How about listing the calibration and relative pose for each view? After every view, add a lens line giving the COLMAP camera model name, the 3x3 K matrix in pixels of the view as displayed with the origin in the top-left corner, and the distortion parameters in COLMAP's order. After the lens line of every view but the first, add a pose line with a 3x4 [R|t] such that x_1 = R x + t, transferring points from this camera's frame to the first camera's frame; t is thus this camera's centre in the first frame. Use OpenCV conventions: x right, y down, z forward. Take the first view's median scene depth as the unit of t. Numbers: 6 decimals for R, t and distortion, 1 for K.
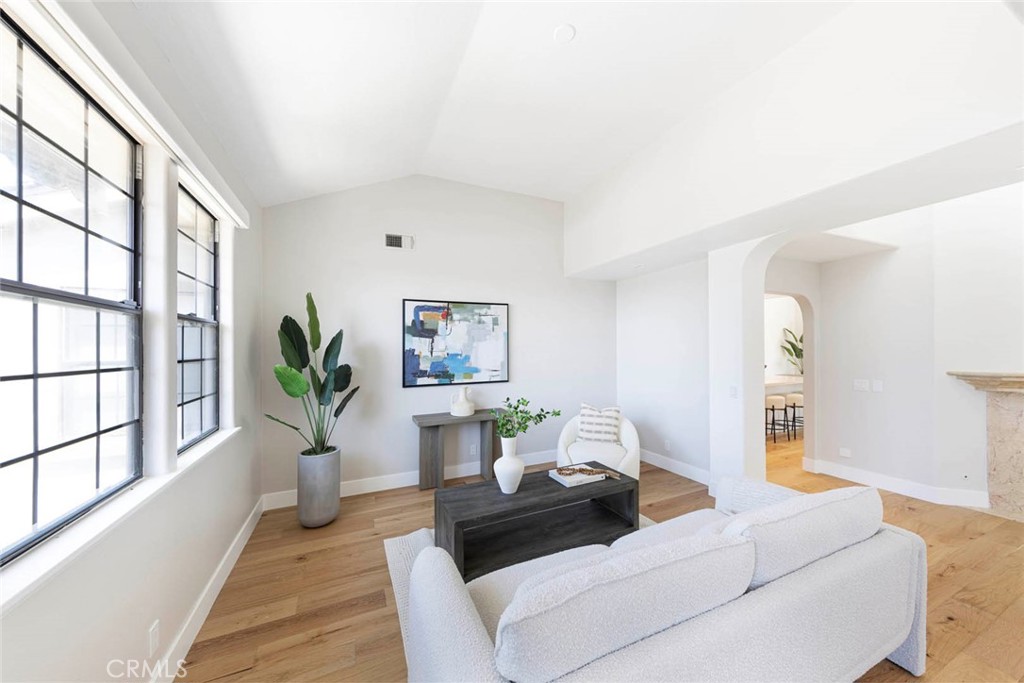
lens RADIAL K [[348.7, 0, 512.0], [0, 348.7, 341.5], [0, 0, 1]] dist [0.000113, -0.000001]
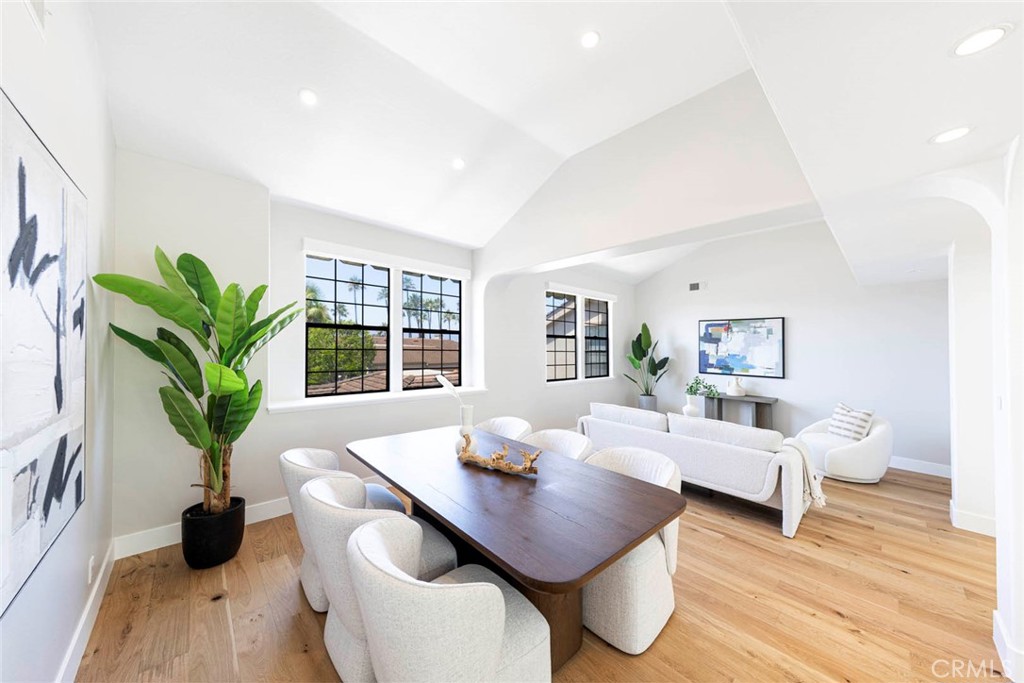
lens RADIAL K [[348.7, 0, 512.0], [0, 348.7, 341.5], [0, 0, 1]] dist [0.000113, -0.000001]
pose [[0.312510, 0.006181, -0.949894, 0.989071], [-0.002952, 0.999980, 0.005536, -0.026232], [0.949910, 0.001075, 0.312522, -0.377618]]
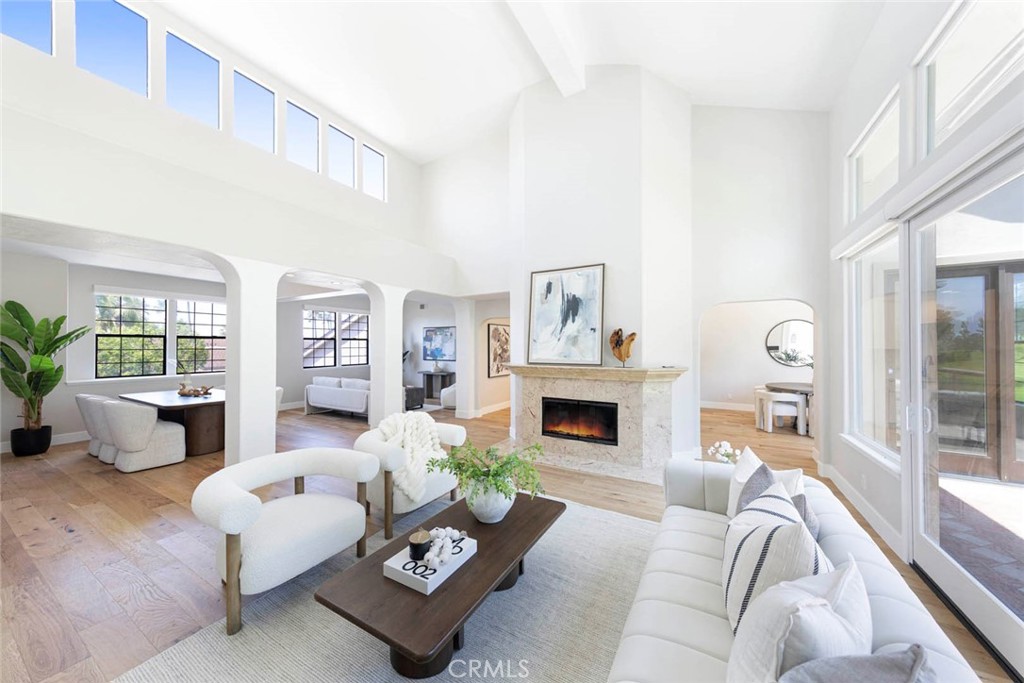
lens RADIAL K [[357.0, 0, 528.9], [0, 357.0, 335.4], [0, 0, 1]] dist [0.000294, 0.000091]
pose [[0.589482, -0.011171, -0.807705, 2.394111], [0.010168, 0.999928, -0.006408, -0.033772], [0.807718, -0.004436, 0.589553, 0.019030]]
